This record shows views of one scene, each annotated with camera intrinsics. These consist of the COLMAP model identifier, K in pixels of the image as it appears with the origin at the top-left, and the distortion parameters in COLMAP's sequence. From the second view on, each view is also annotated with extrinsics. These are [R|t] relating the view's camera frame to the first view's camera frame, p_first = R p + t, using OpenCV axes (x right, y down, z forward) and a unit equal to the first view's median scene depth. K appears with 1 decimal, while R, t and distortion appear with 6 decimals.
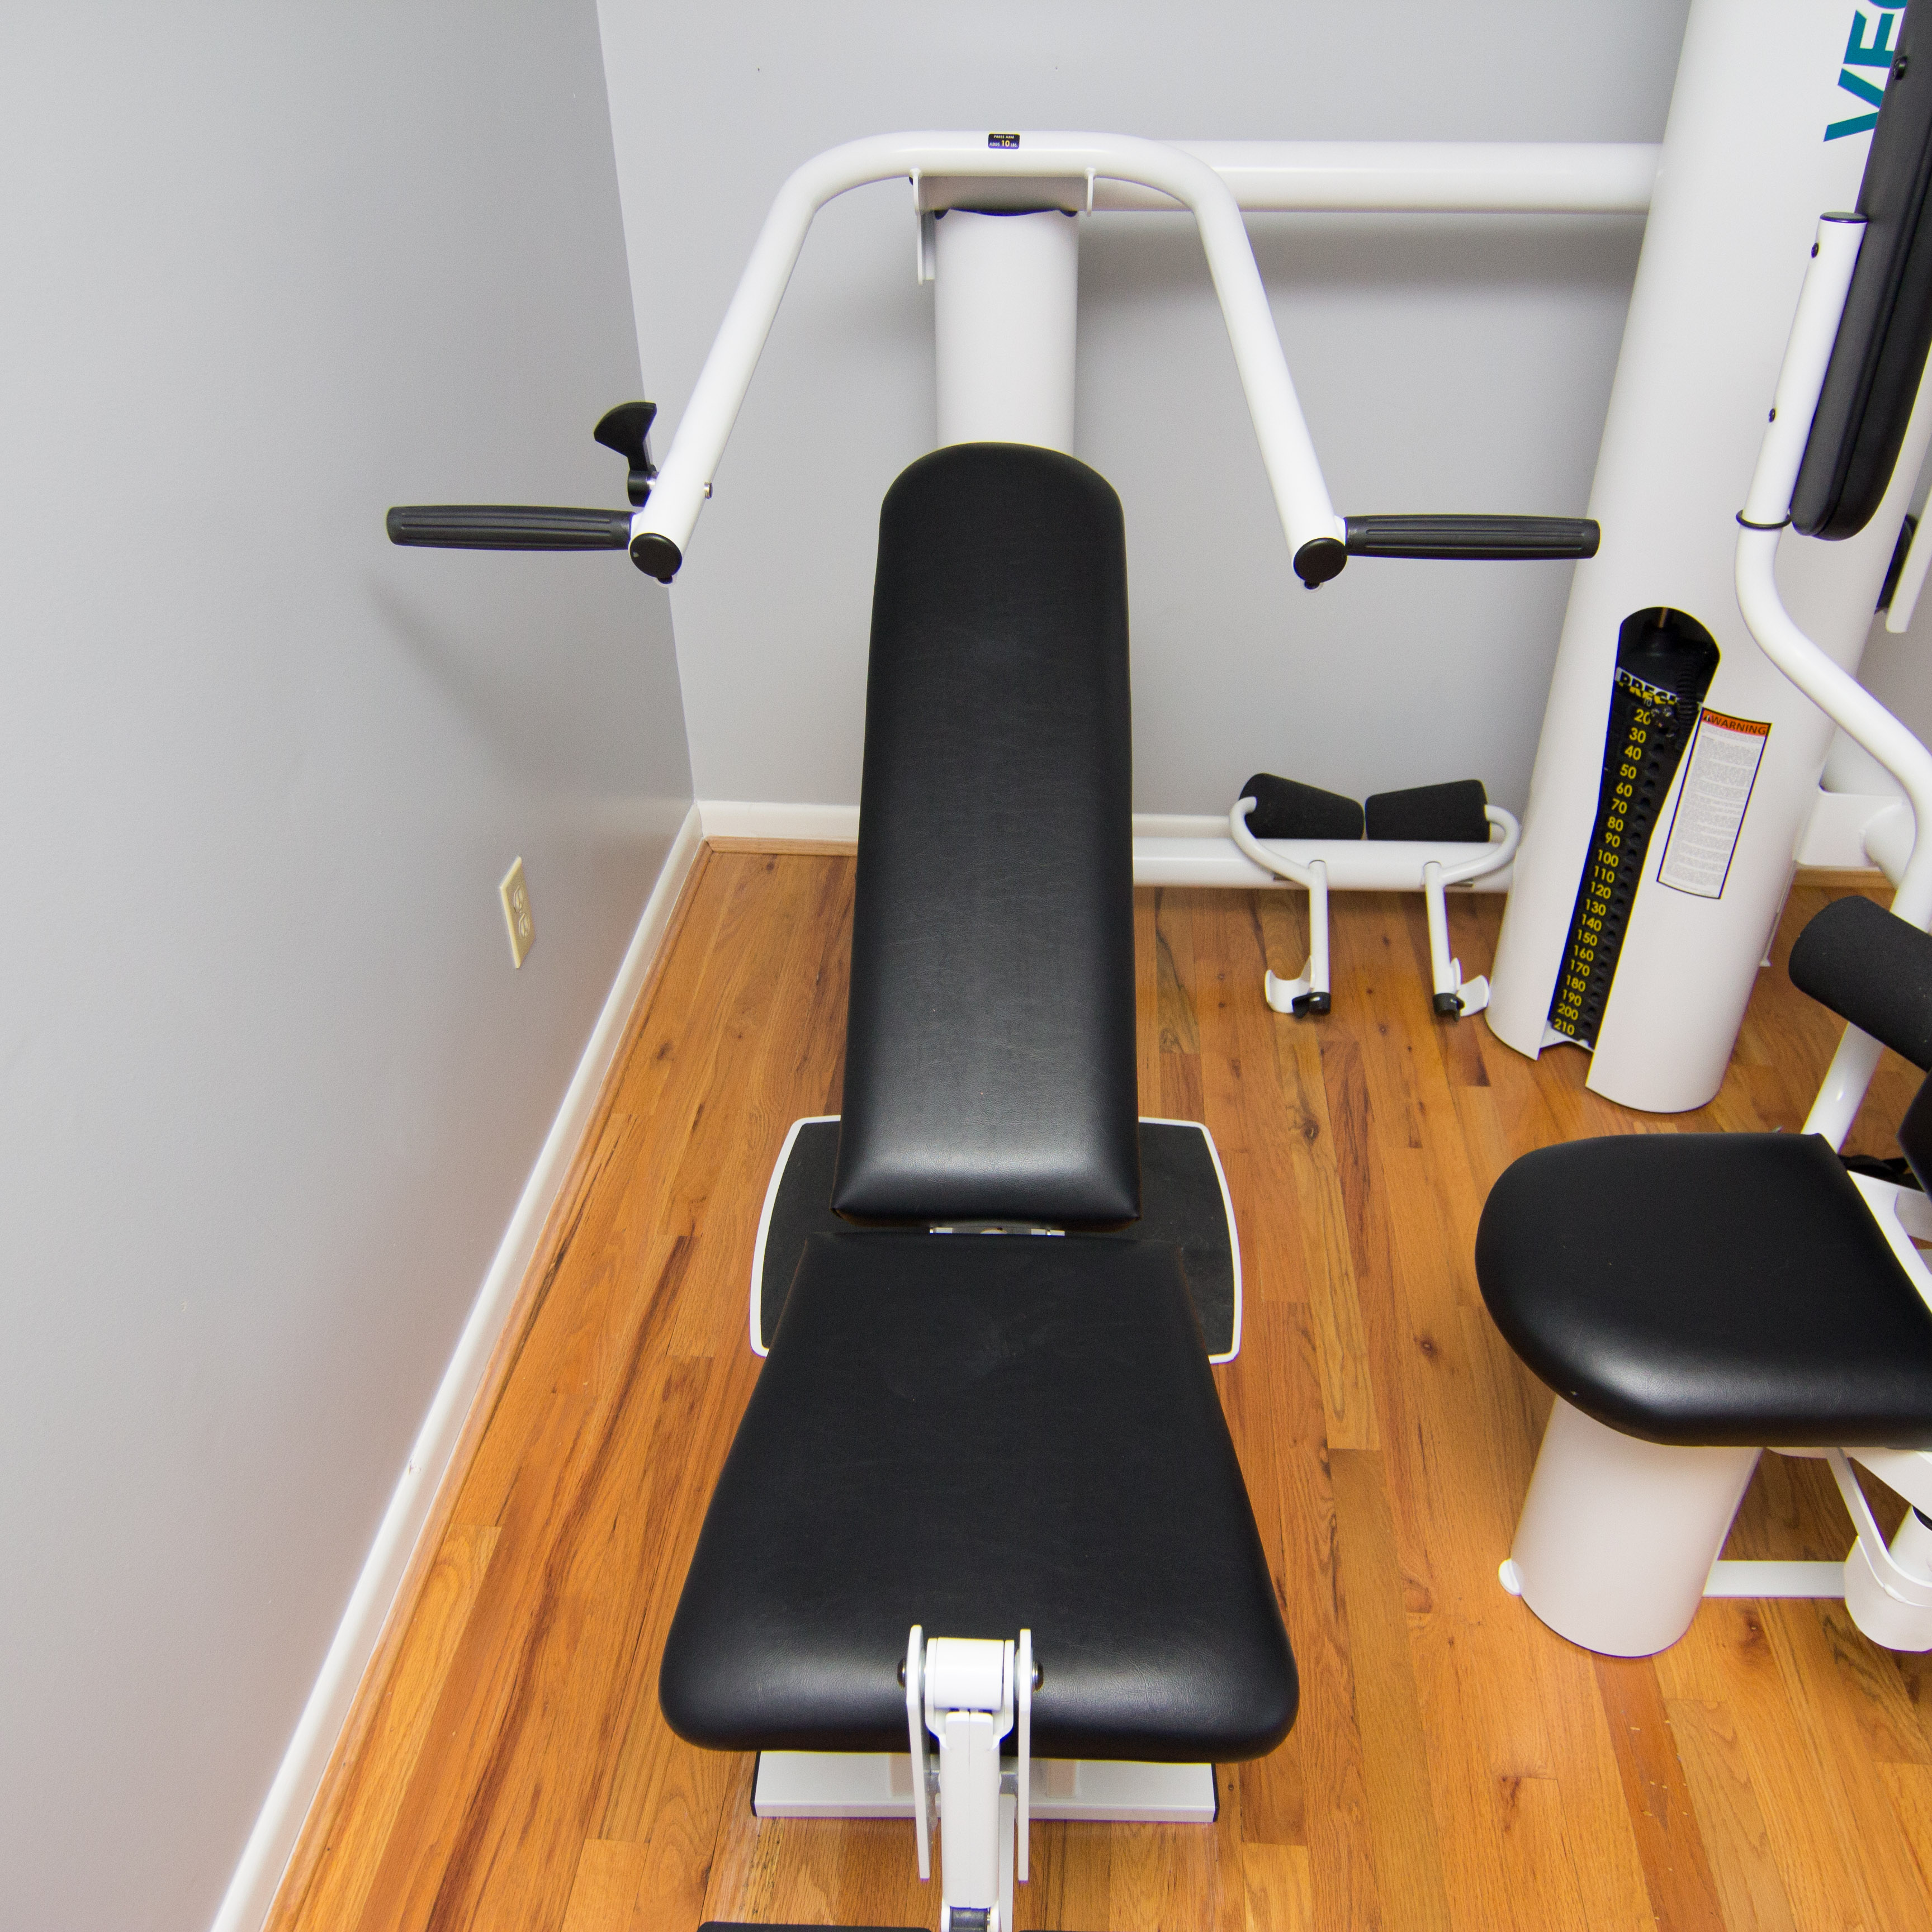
lens RADIAL K [[1635.5, 0, 978.6], [0, 1635.5, 965.8], [0, 0, 1]] dist [-0.015231, -0.004711]
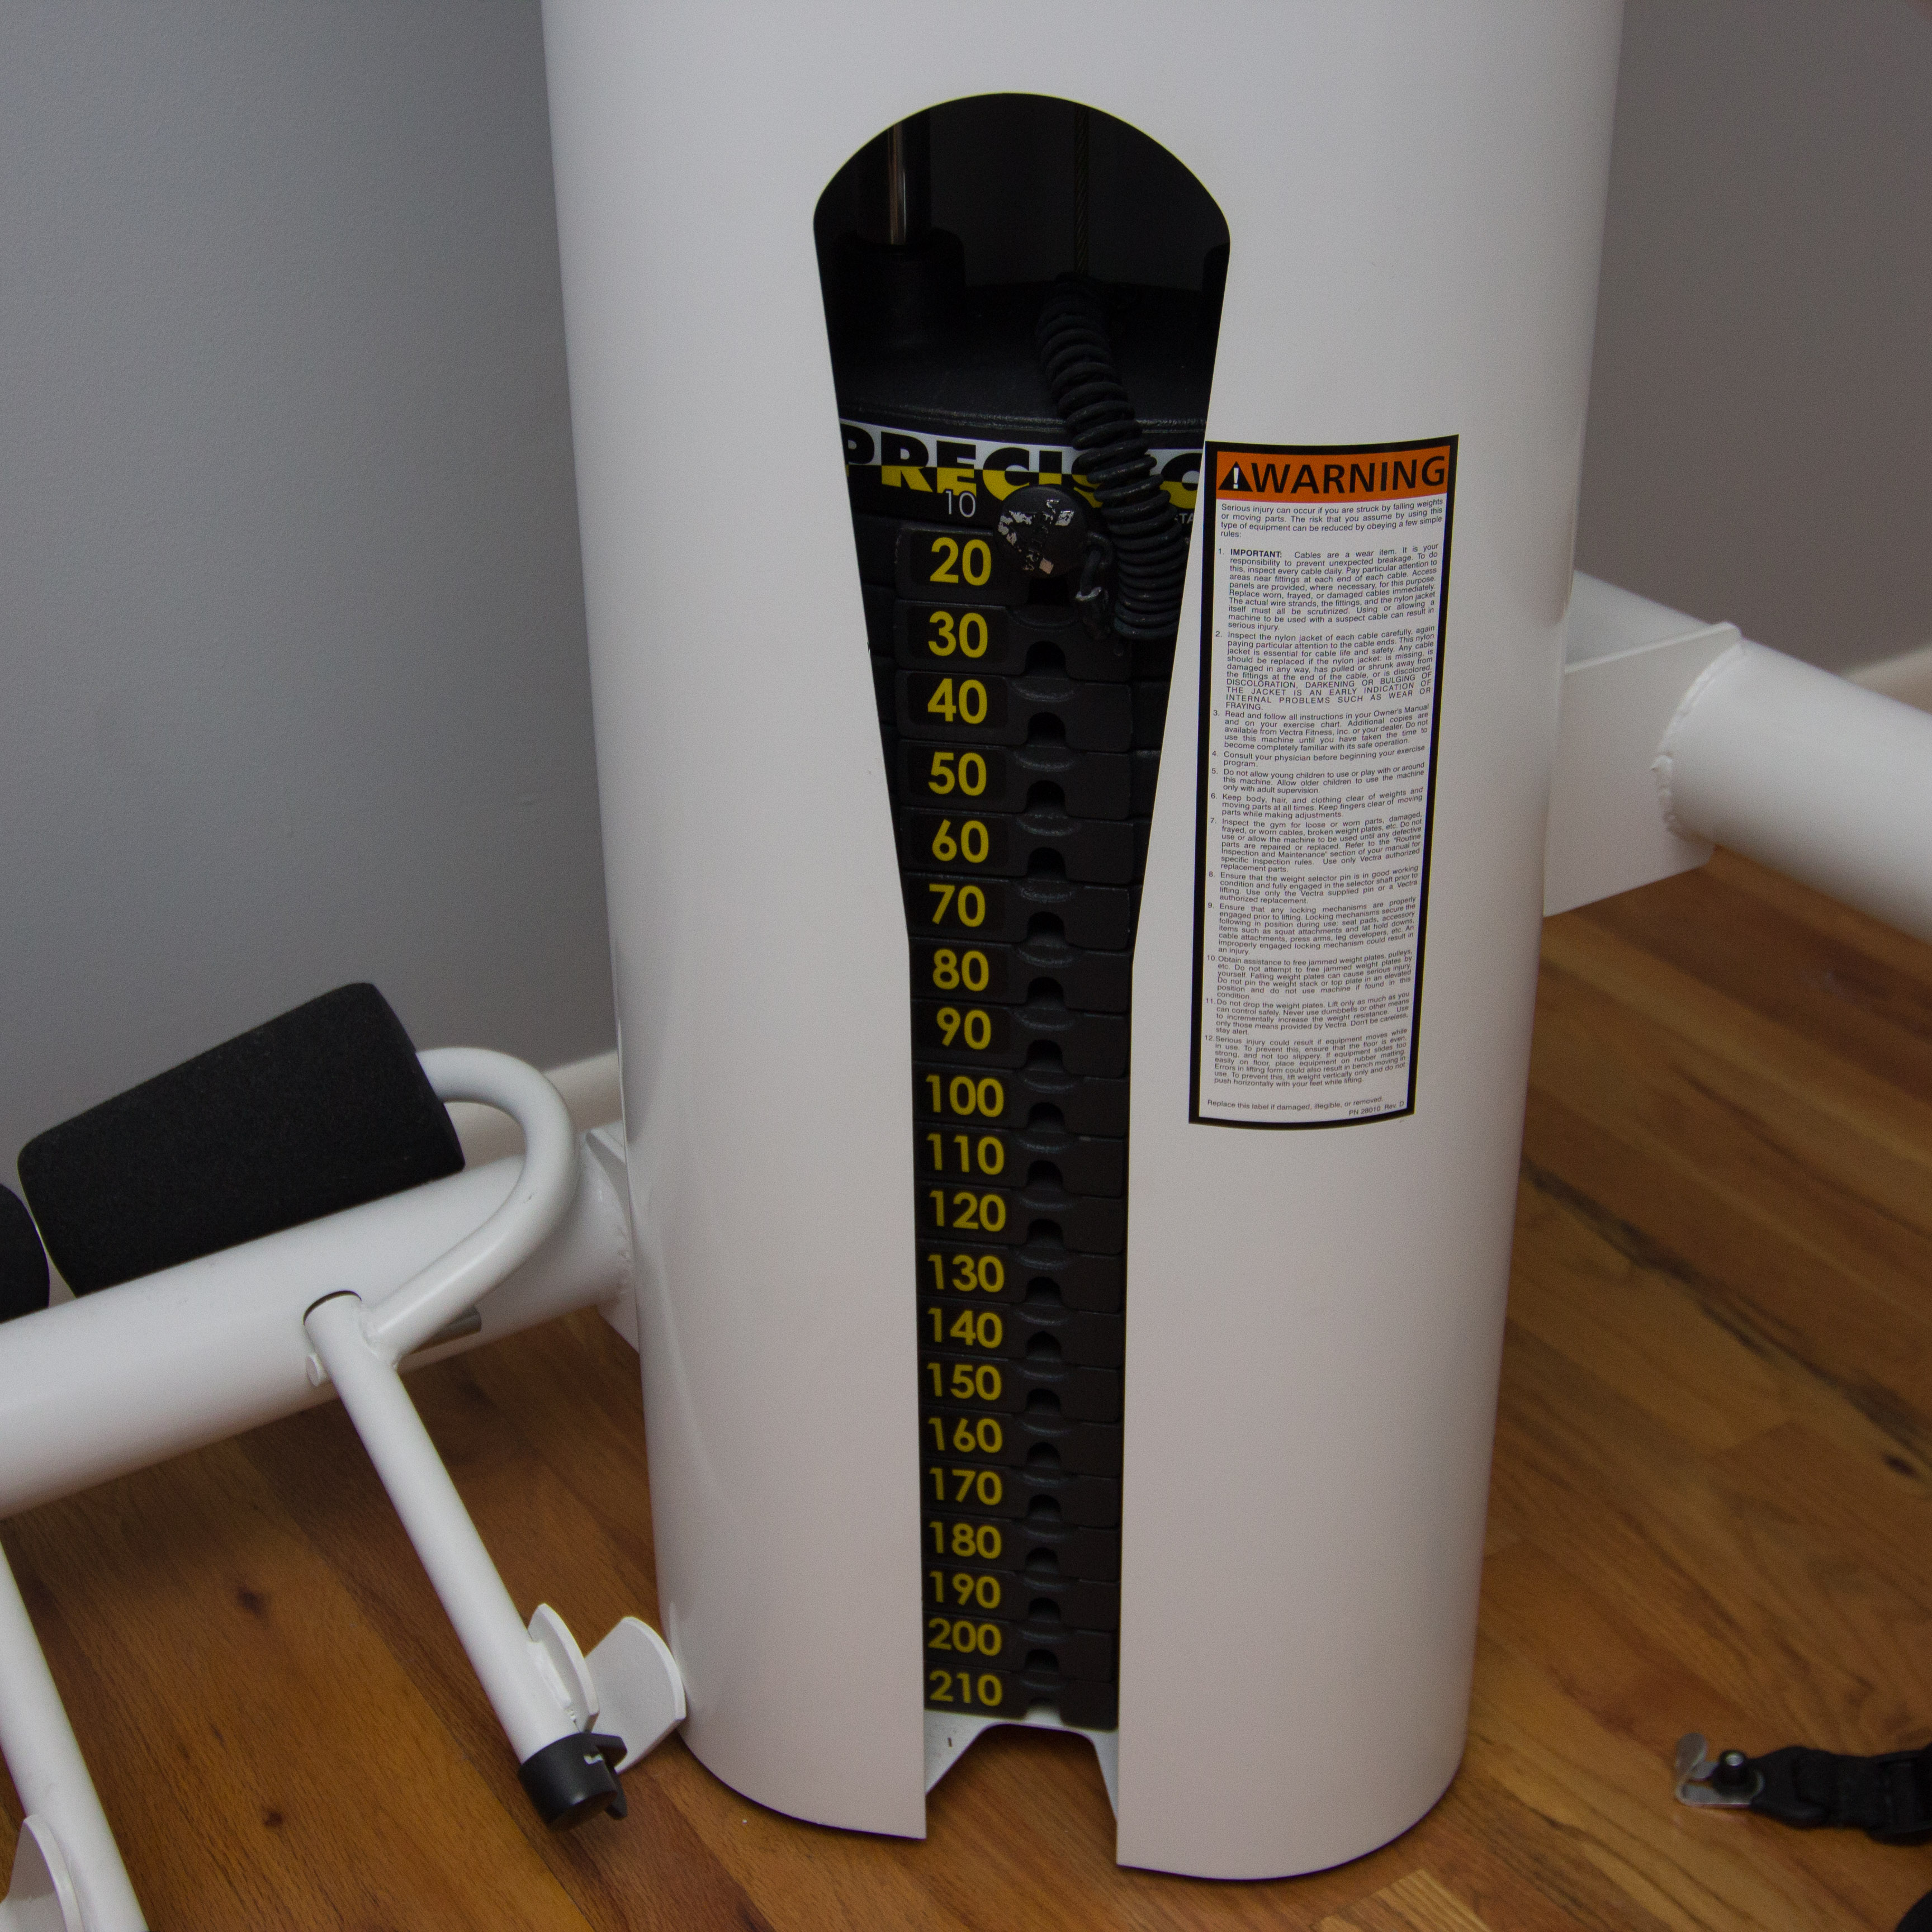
lens RADIAL K [[3038.6, 0, 971.9], [0, 3038.6, 964.8], [0, 0, 1]] dist [-0.000757, 0.000000]
pose [[0.798537, -0.277742, 0.534040, 0.123160], [0.349191, 0.936392, -0.035142, -0.072238], [-0.490311, 0.214544, 0.844728, 0.590057]]
